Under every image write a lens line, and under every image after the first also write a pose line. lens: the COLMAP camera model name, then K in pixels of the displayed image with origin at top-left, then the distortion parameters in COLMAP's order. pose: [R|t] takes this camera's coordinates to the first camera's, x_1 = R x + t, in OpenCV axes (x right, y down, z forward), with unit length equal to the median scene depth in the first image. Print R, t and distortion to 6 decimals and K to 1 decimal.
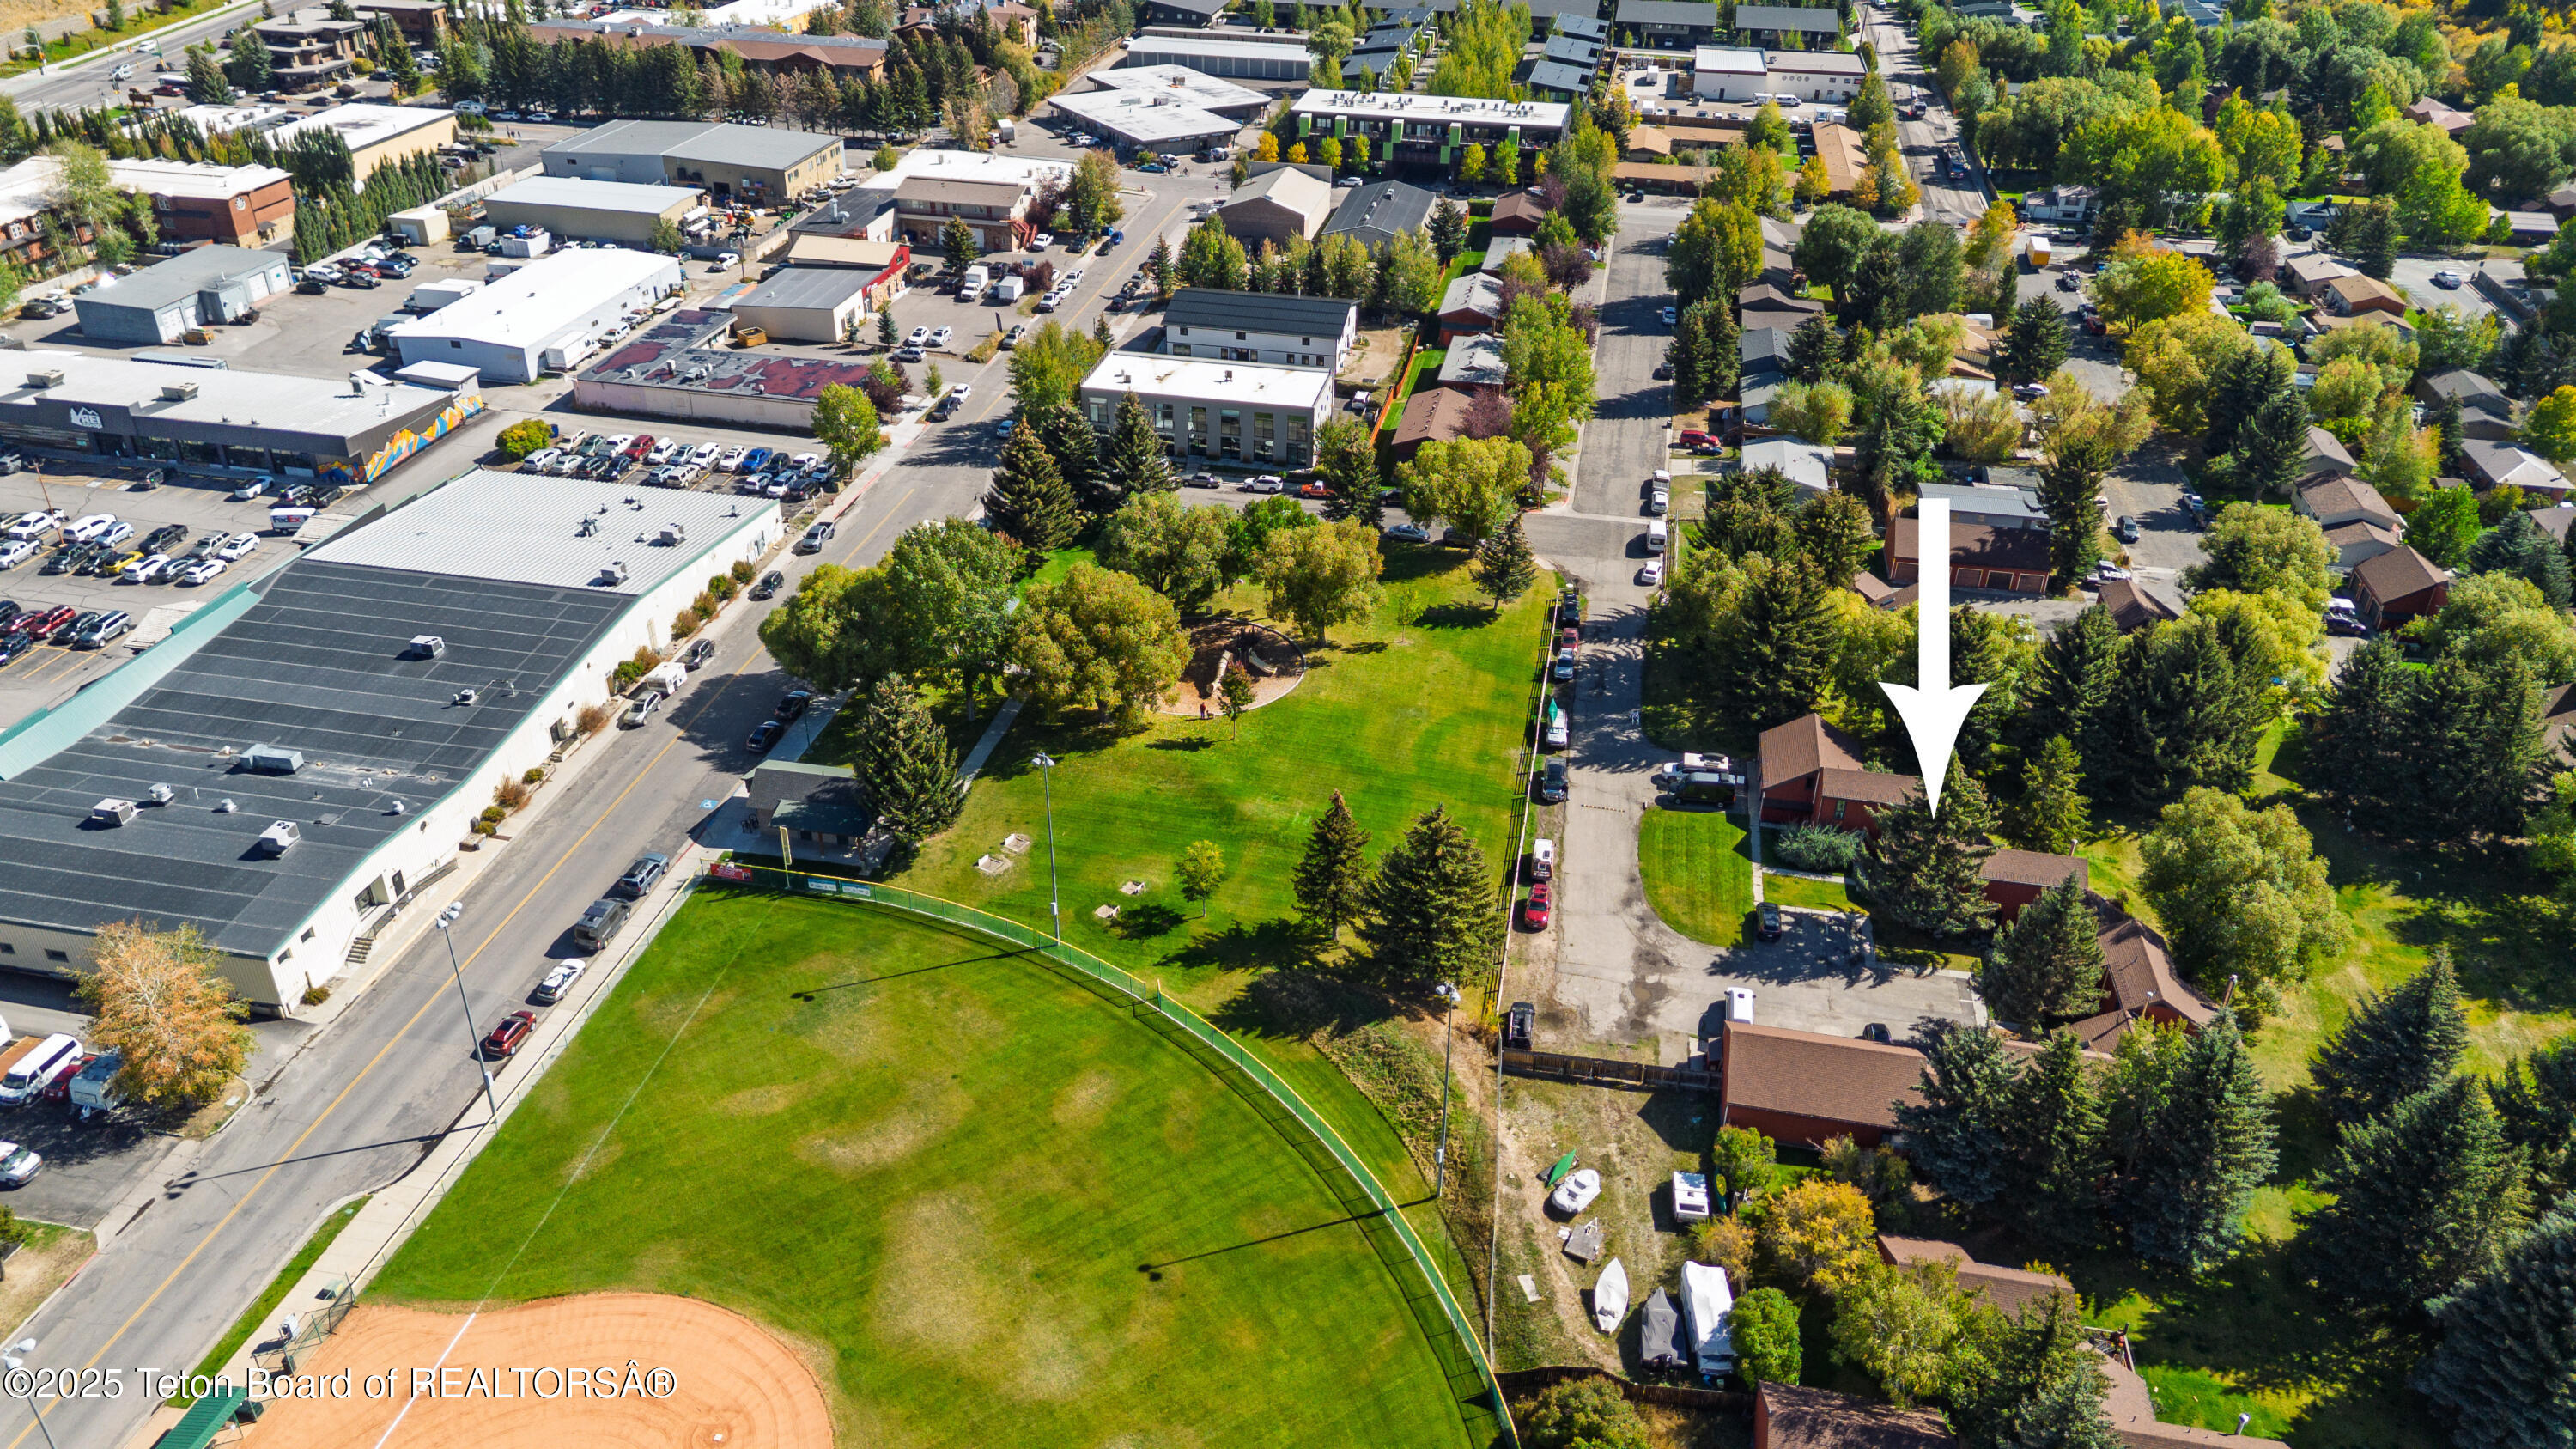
lens RADIAL K [[1826.9, 0, 1288.0], [0, 1826.9, 724.5], [0, 0, 1]] dist [0.002715, -0.004698]
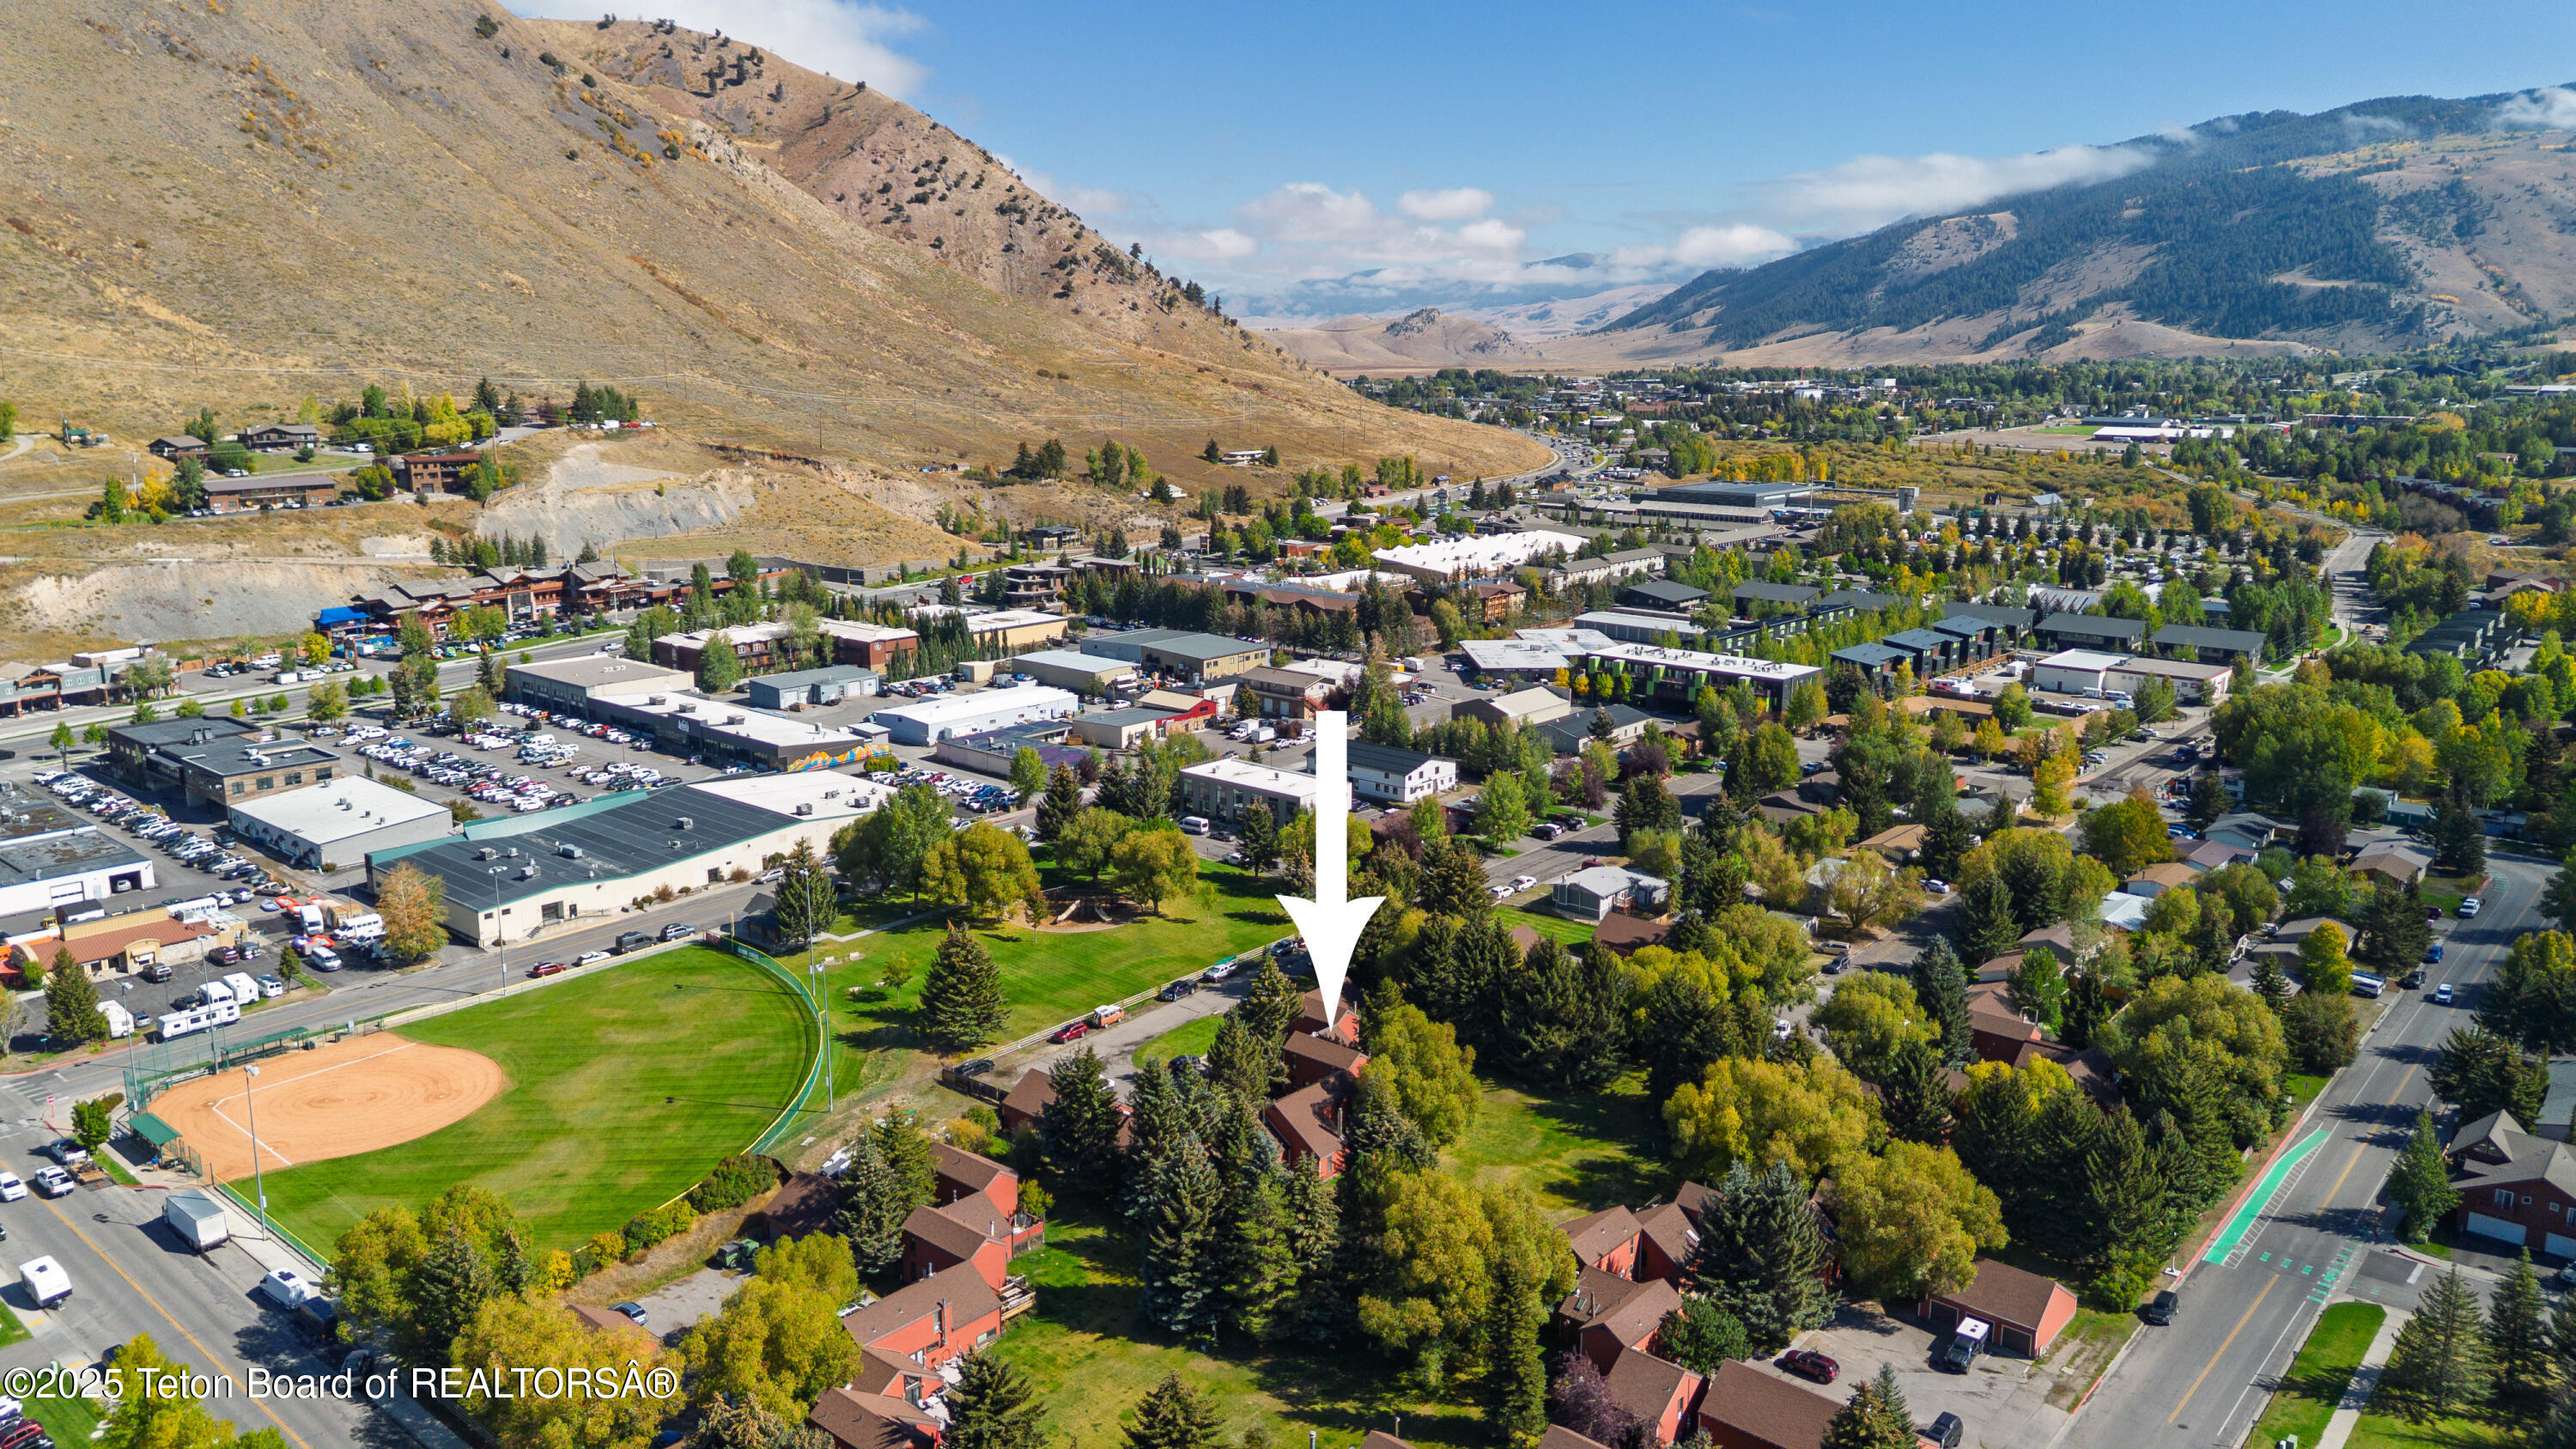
lens RADIAL K [[1826.9, 0, 1288.0], [0, 1826.9, 724.5], [0, 0, 1]] dist [0.002715, -0.004698]
pose [[0.861171, 0.087953, -0.500649, 0.628131], [-0.248465, 0.932072, -0.263643, 0.130990], [0.443452, 0.351435, 0.824526, -0.165714]]
